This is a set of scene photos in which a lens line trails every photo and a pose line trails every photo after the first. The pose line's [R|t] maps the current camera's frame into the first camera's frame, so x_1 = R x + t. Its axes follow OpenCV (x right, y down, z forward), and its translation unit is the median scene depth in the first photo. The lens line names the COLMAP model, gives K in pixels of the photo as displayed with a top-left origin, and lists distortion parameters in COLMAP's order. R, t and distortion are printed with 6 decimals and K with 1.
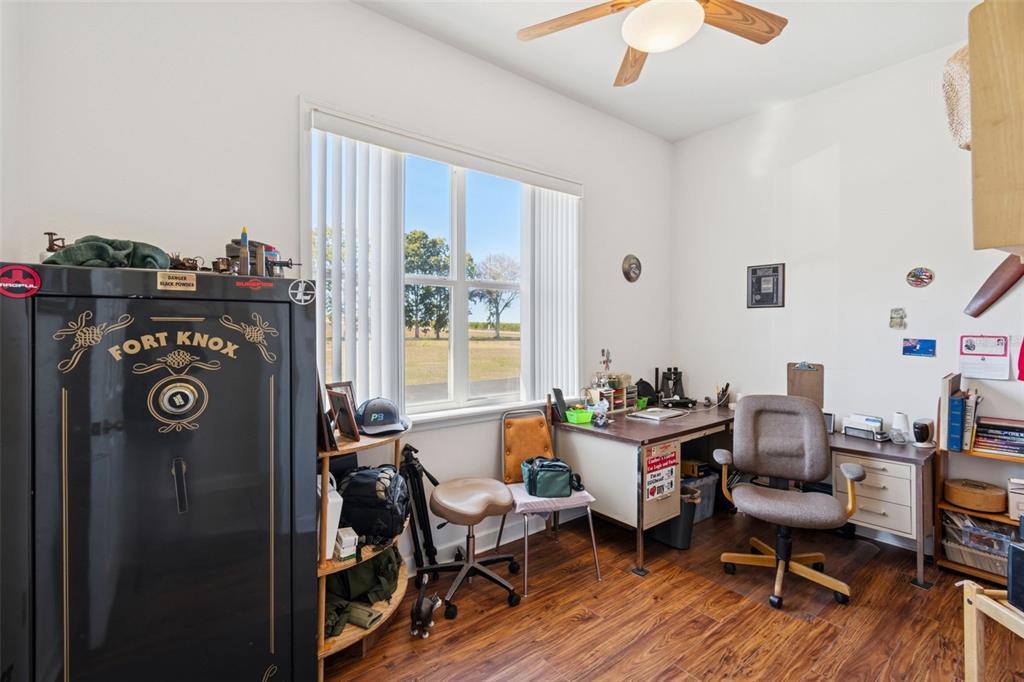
lens RADIAL K [[459.8, 0, 499.9], [0, 459.8, 340.1], [0, 0, 1]] dist [0.001049, -0.000097]
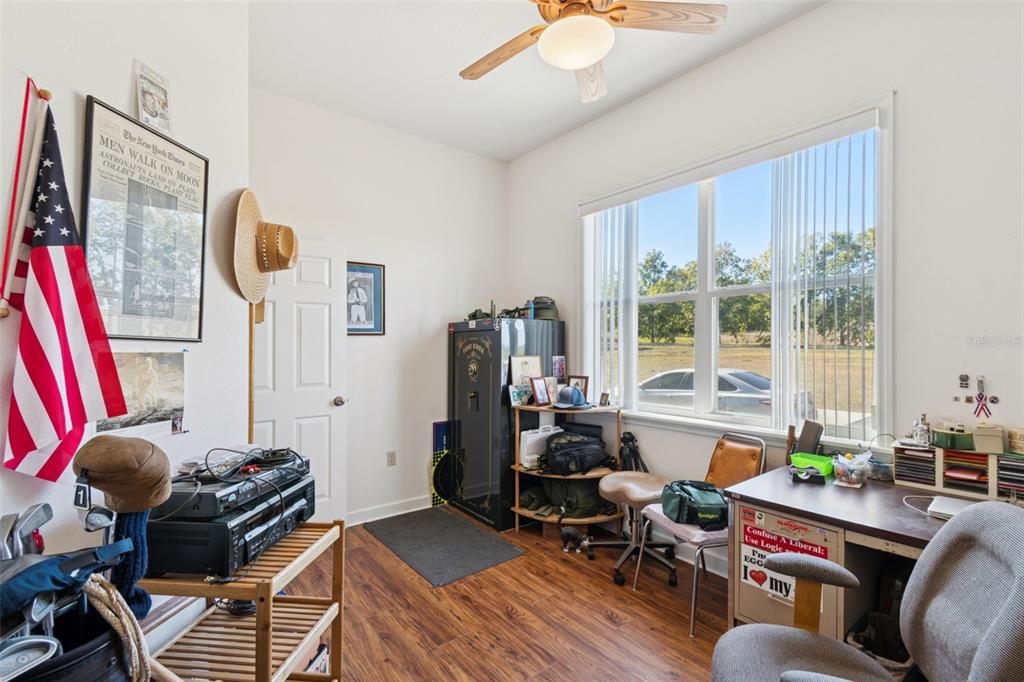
lens RADIAL K [[459.8, 0, 499.9], [0, 459.8, 340.1], [0, 0, 1]] dist [0.001049, -0.000097]
pose [[-0.000242, -0.002719, -0.999996, 1.017583], [-0.012109, 0.999923, -0.002716, -0.017067], [0.999927, 0.012108, -0.000275, 0.610533]]
